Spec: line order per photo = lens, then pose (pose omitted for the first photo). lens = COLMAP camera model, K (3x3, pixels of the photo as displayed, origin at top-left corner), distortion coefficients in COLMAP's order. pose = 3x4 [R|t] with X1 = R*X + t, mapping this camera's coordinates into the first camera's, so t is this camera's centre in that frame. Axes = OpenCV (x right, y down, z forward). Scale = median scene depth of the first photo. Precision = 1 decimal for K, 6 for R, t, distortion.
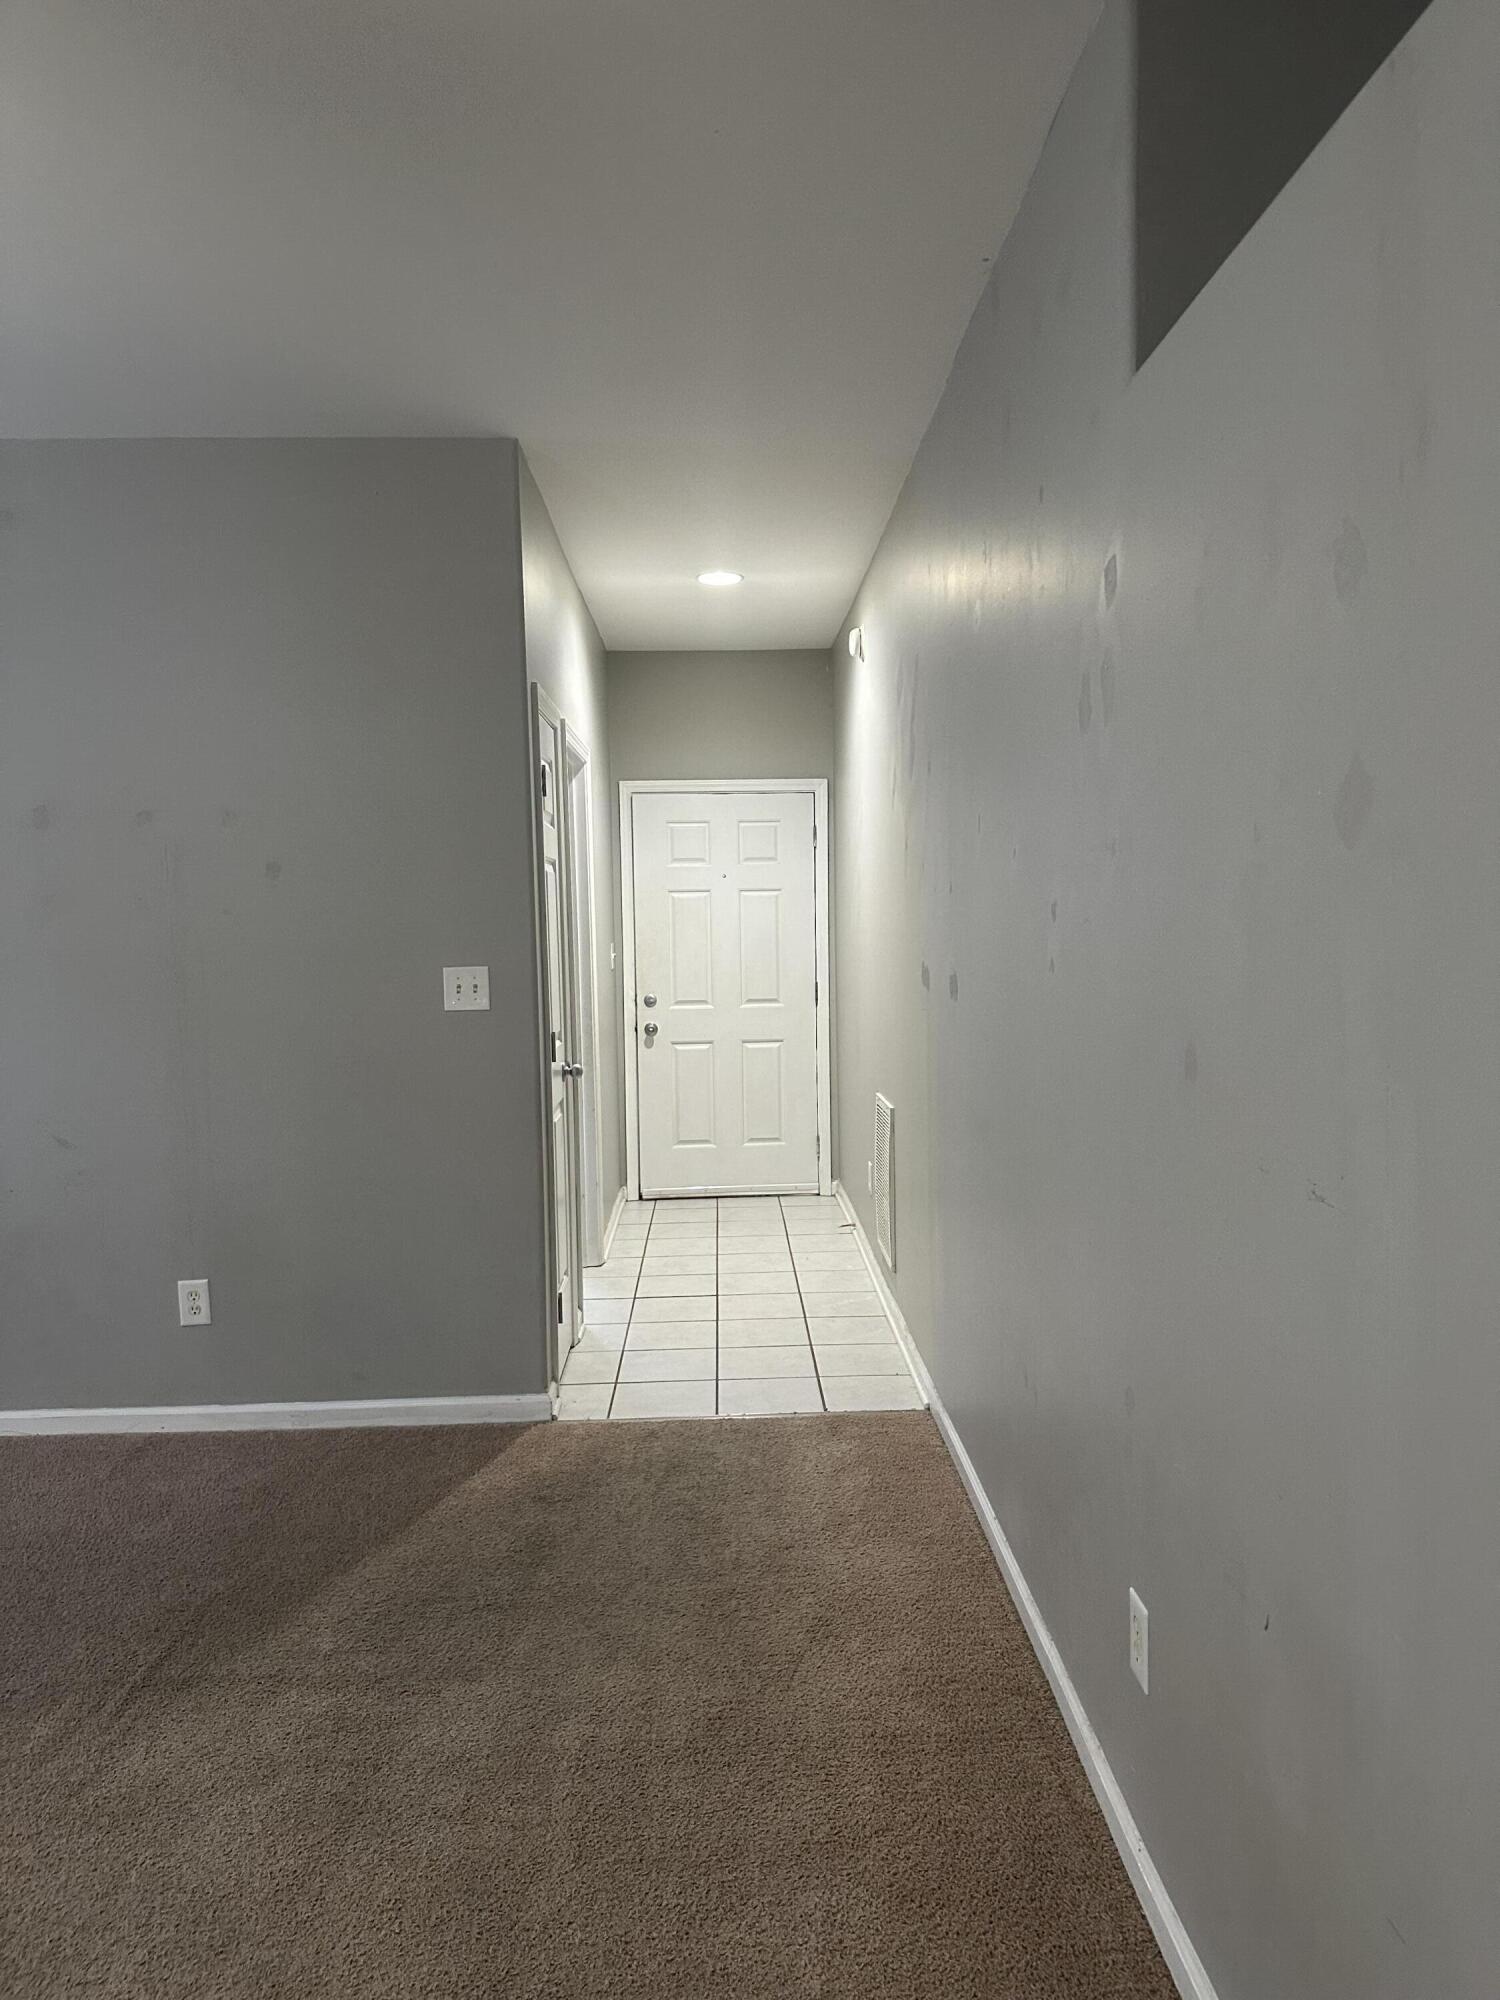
lens RADIAL K [[1412.9, 0, 752.1], [0, 1412.9, 999.5], [0, 0, 1]] dist [0.004292, -0.007604]
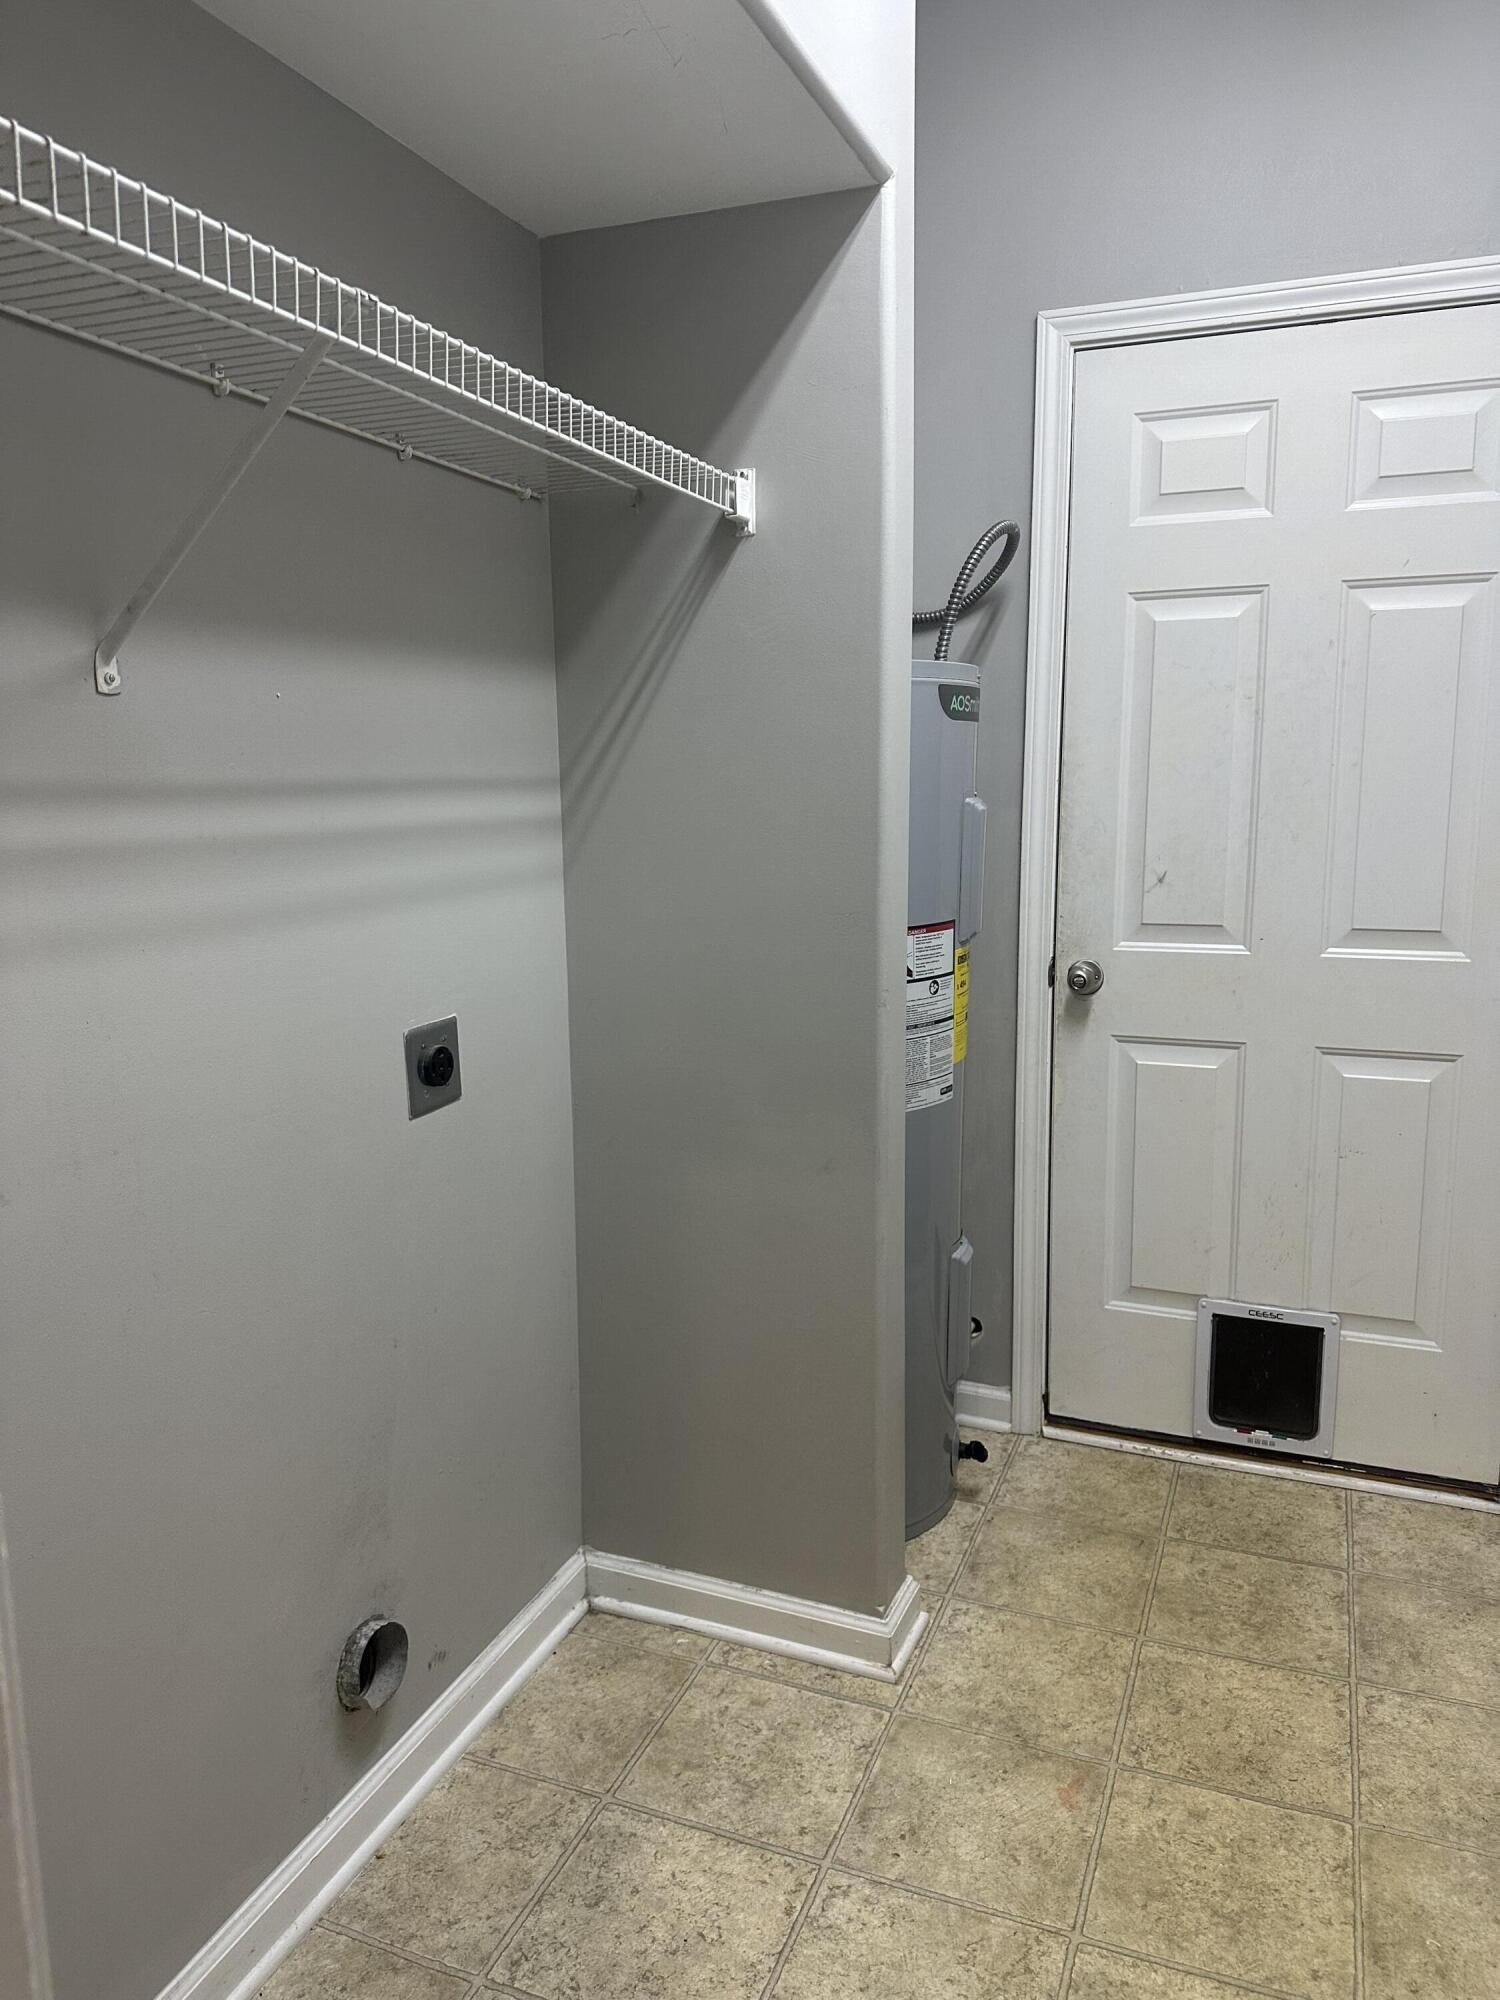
lens RADIAL K [[1412.9, 0, 748.3], [0, 1412.9, 1001.6], [0, 0, 1]] dist [0.004292, -0.007604]
pose [[0.918406, 0.087403, -0.385864, -0.004948], [-0.051123, 0.993333, 0.103324, -0.008997], [0.392323, -0.075167, 0.916751, 0.604484]]
